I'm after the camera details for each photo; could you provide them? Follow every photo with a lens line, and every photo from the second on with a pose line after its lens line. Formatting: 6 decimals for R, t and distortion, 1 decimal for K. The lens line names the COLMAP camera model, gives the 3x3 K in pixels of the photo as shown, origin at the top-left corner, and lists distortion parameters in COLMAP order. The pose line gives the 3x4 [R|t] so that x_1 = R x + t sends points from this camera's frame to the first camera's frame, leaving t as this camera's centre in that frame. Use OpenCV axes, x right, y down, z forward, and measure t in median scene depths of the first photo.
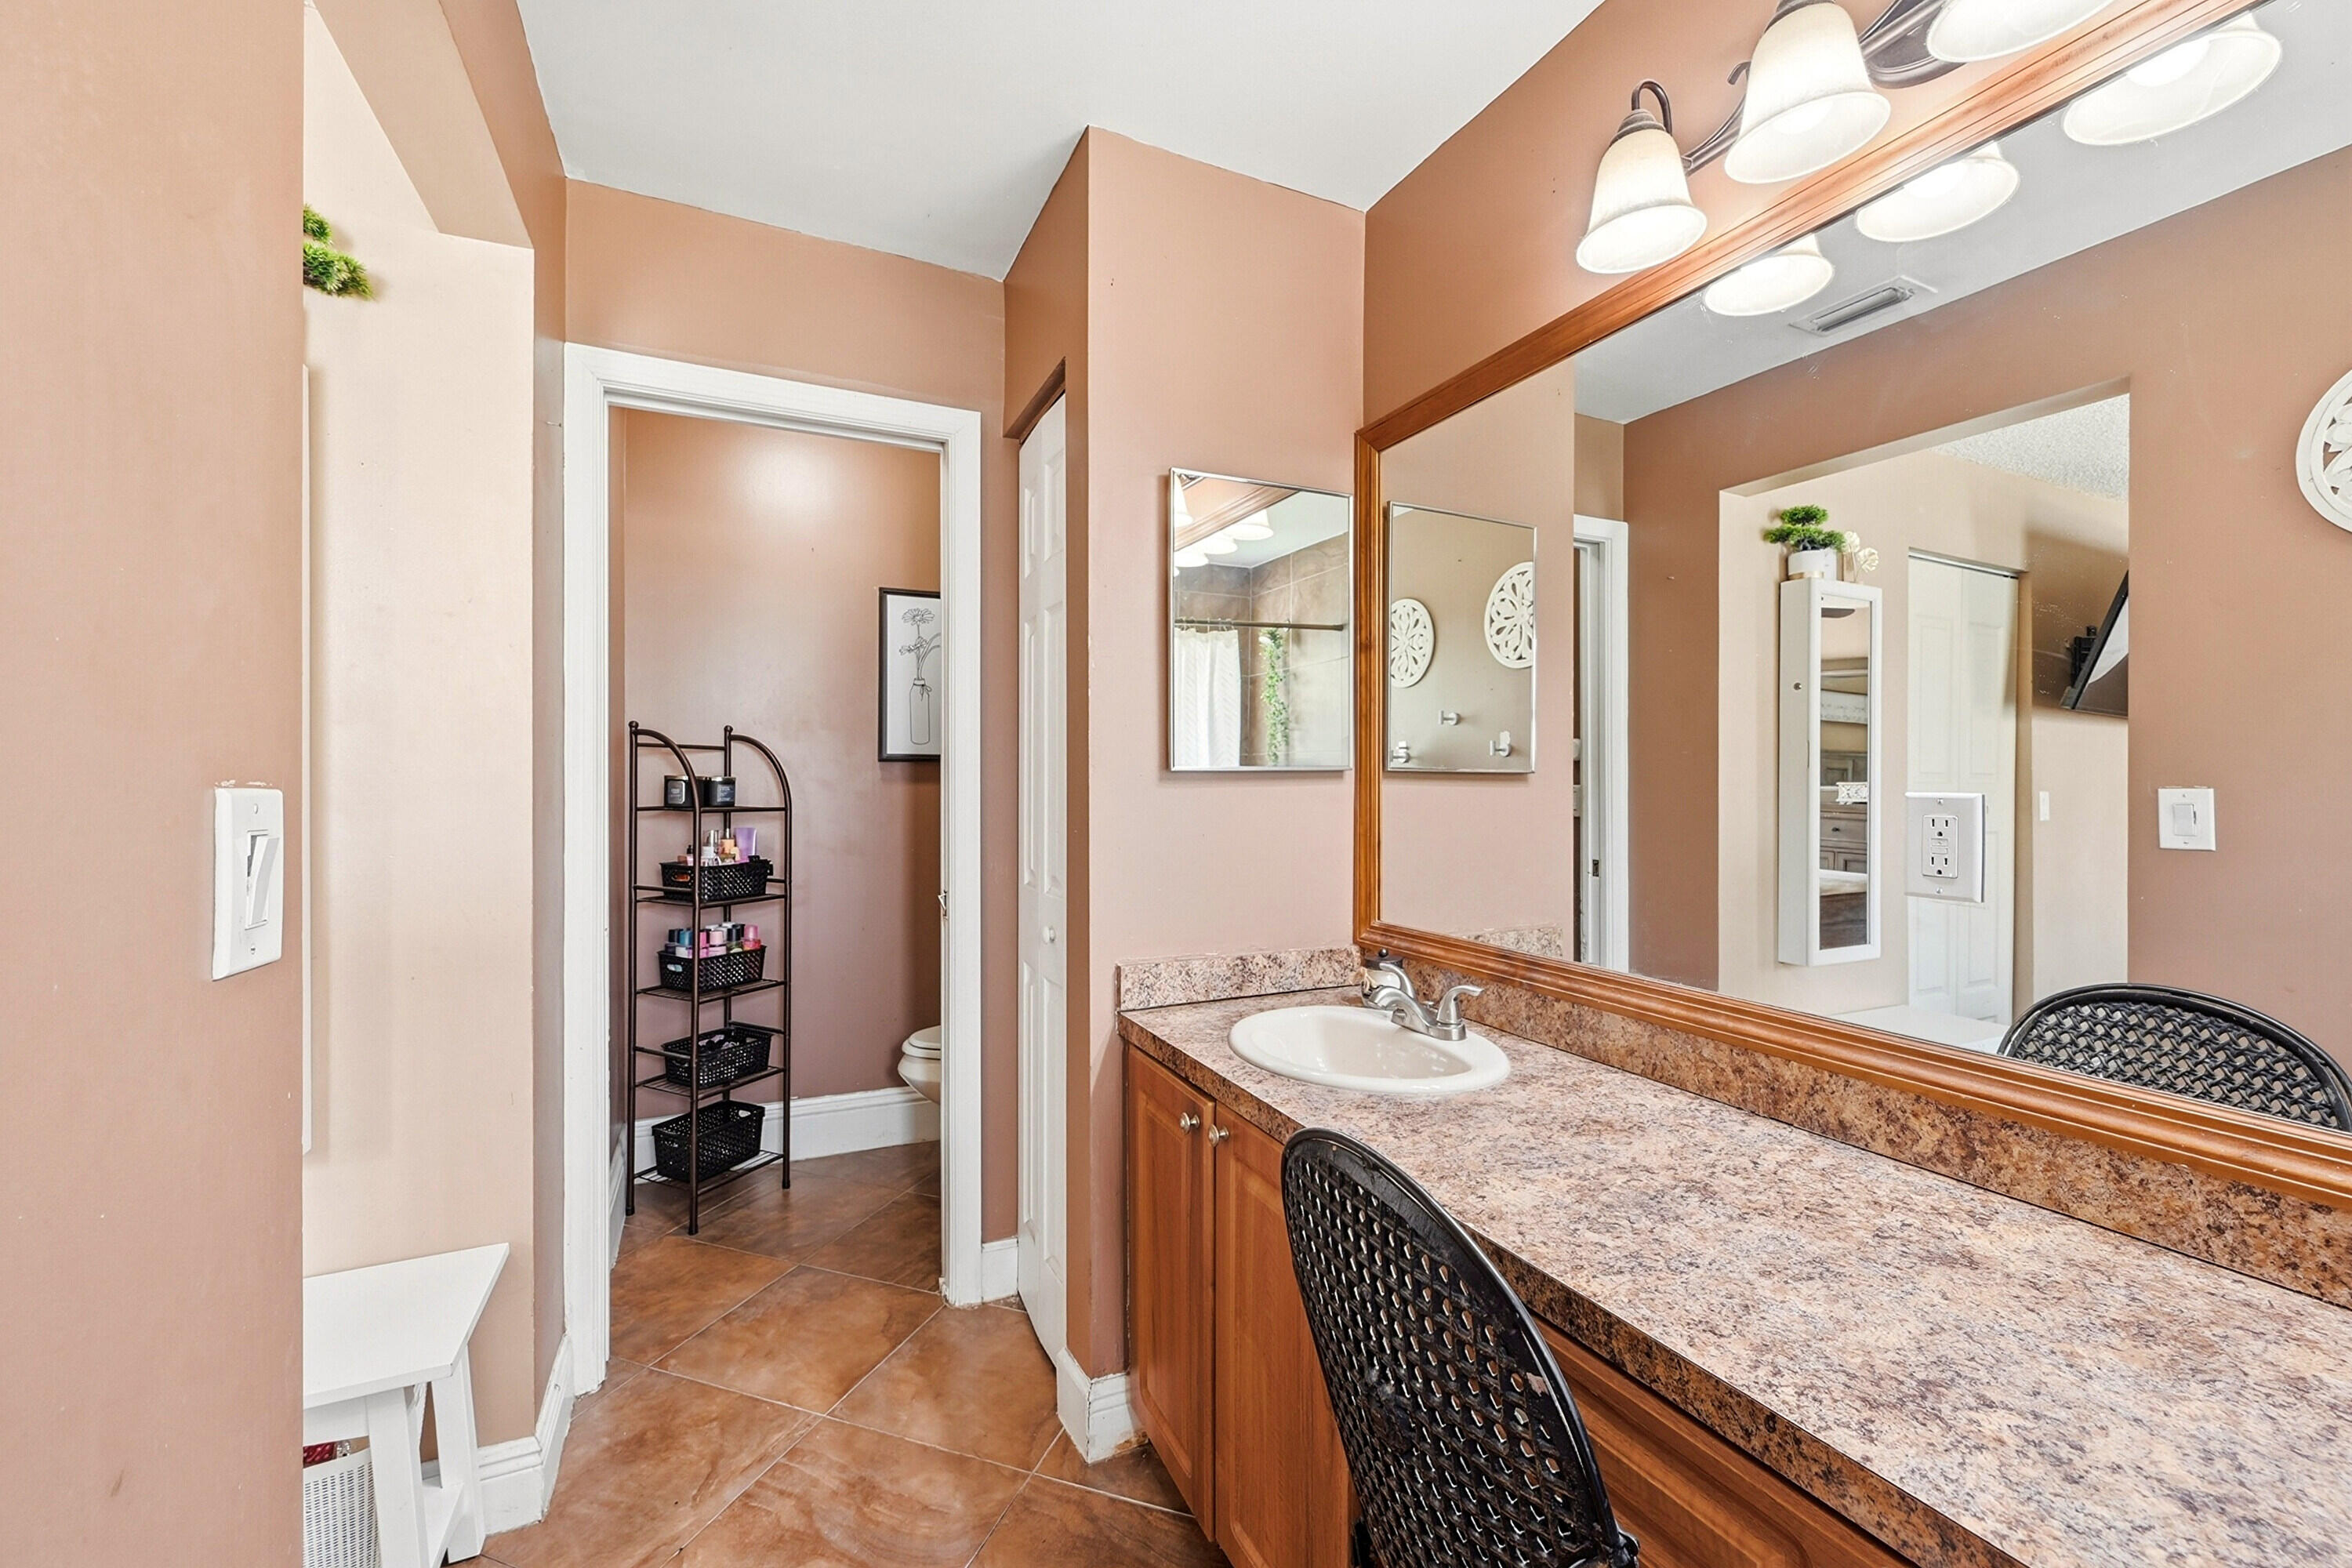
lens RADIAL K [[938.9, 0, 1172.3], [0, 938.9, 780.7], [0, 0, 1]] dist [-0.003261, -0.000391]
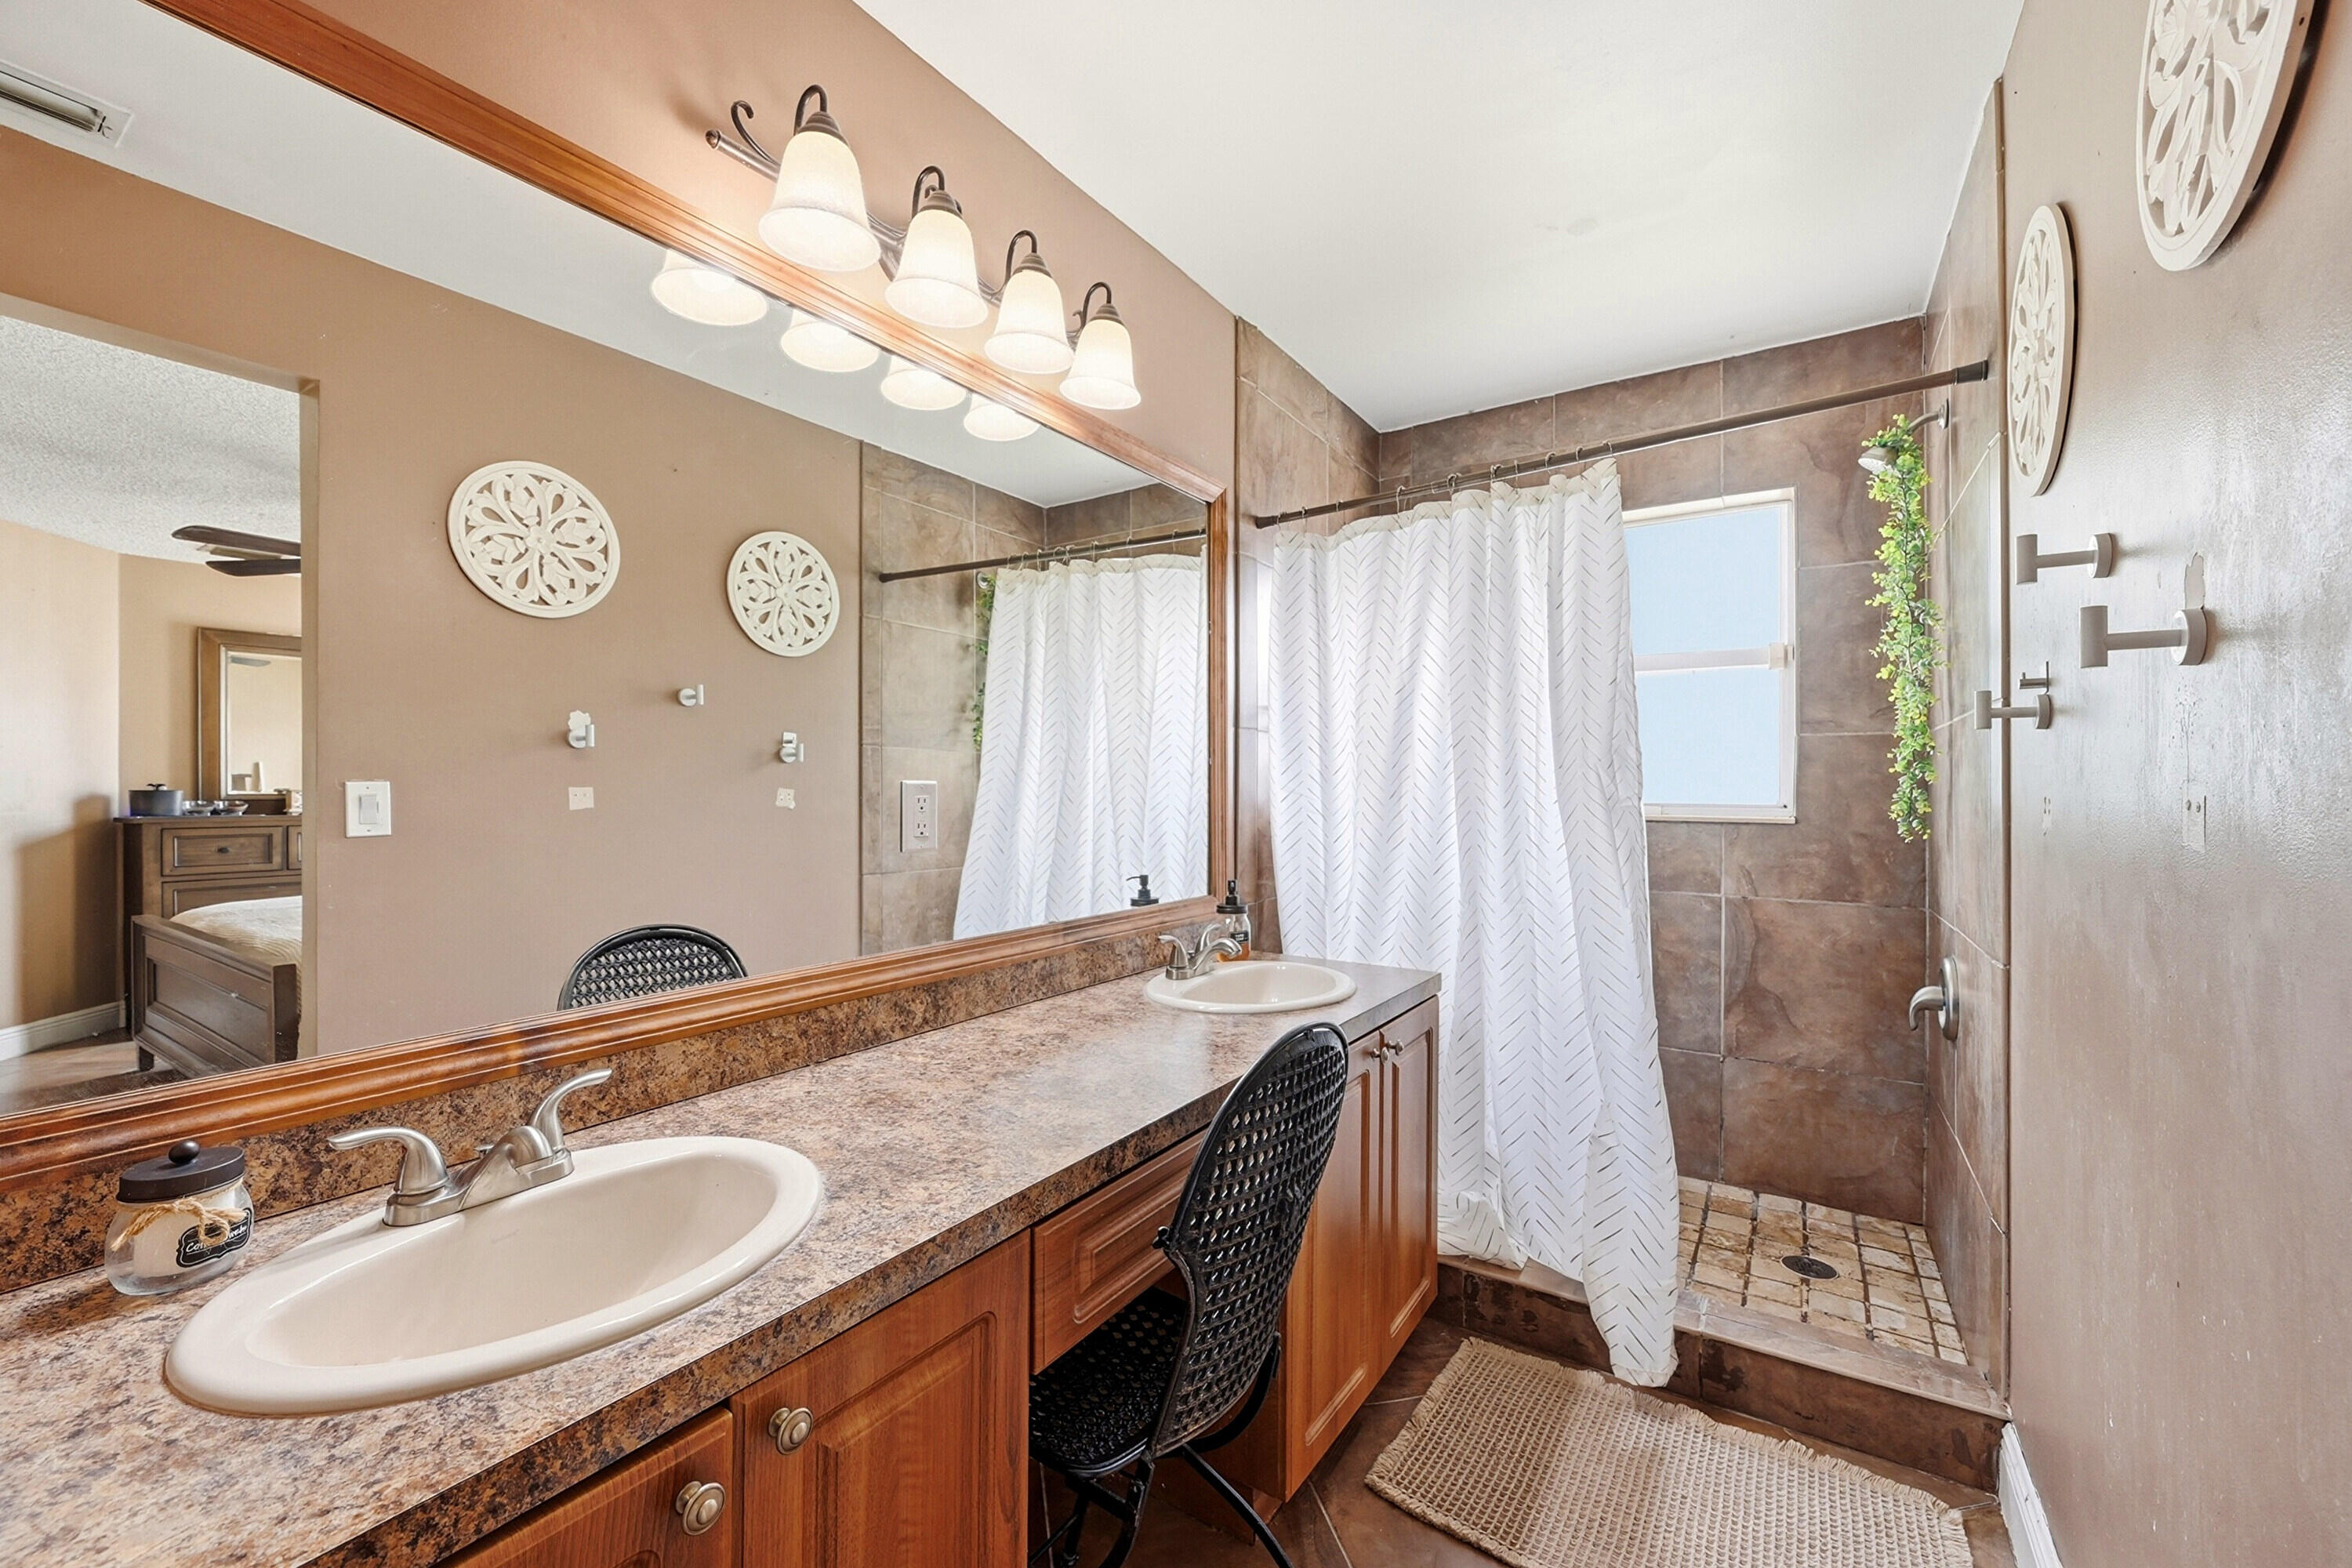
lens RADIAL K [[938.9, 0, 1169.0], [0, 938.9, 783.5], [0, 0, 1]] dist [-0.003261, -0.000391]
pose [[-0.517841, -0.006691, 0.855451, -0.591474], [-0.004814, 0.999976, 0.004908, 0.001518], [-0.855463, -0.001577, -0.517861, 1.221007]]
